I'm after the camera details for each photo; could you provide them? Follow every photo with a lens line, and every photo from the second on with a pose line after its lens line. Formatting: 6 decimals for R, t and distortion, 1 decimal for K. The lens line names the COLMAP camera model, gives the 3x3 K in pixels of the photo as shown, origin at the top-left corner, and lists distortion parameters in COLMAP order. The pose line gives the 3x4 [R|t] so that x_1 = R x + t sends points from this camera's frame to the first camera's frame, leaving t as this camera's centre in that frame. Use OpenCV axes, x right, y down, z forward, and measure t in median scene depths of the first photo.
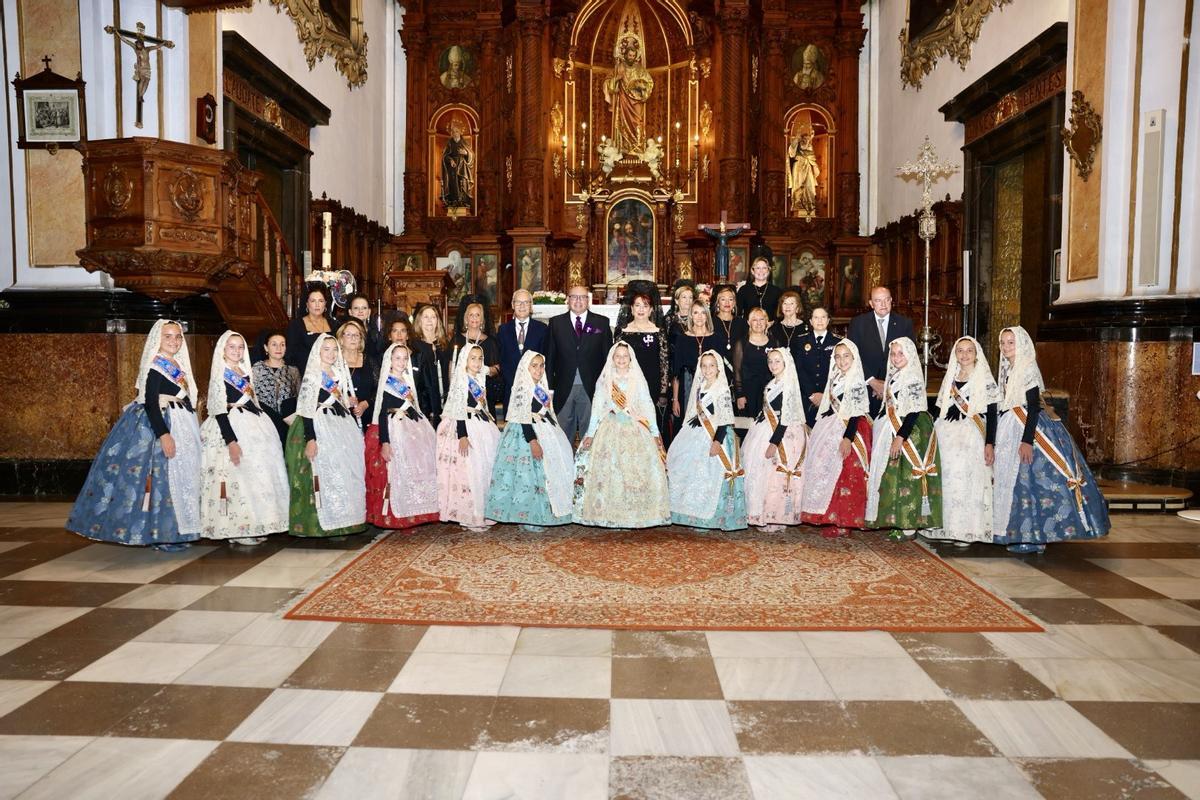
lens RADIAL K [[801.5, 0, 600.0], [0, 801.5, 400.0], [0, 0, 1]] dist [-0.115221, 0.072441]
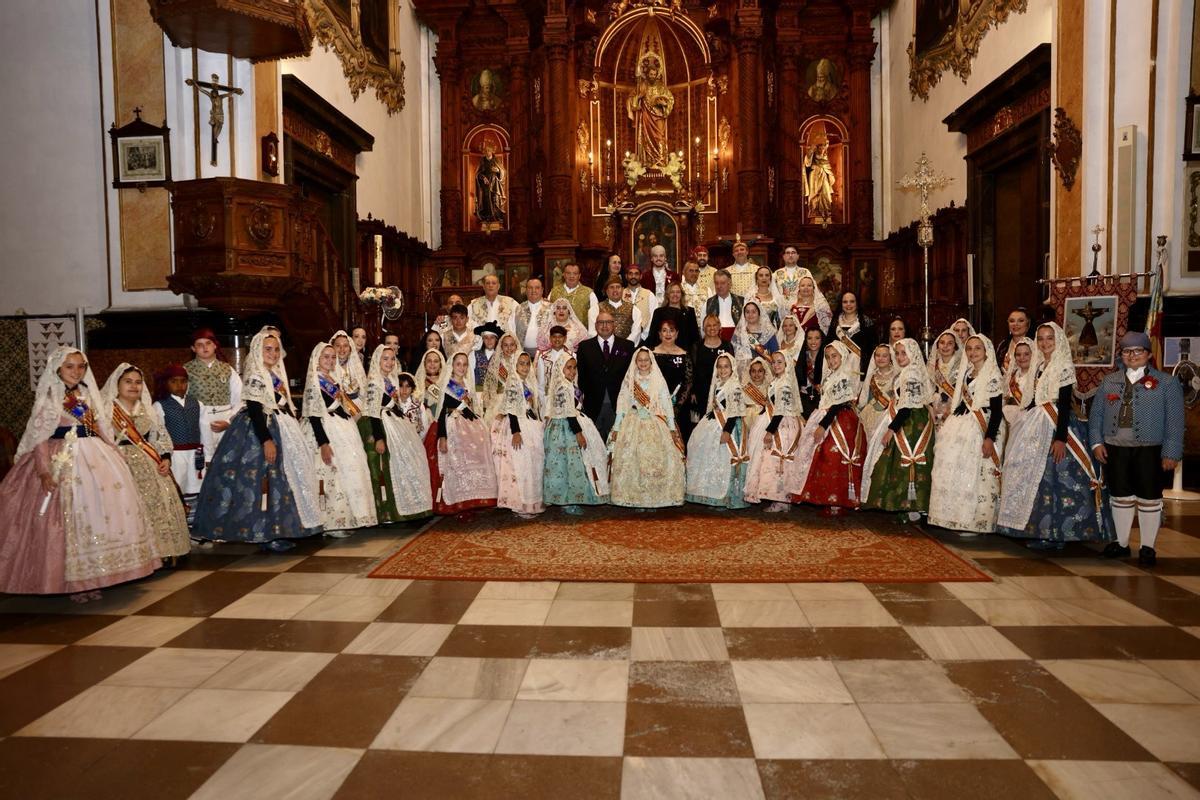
lens RADIAL K [[801.5, 0, 600.0], [0, 801.5, 400.0], [0, 0, 1]] dist [-0.115221, 0.072441]
pose [[0.999088, -0.016920, -0.039199, 0.006438], [0.016707, 0.999844, -0.005734, 0.005916], [0.039290, 0.005074, 0.999215, -0.100575]]
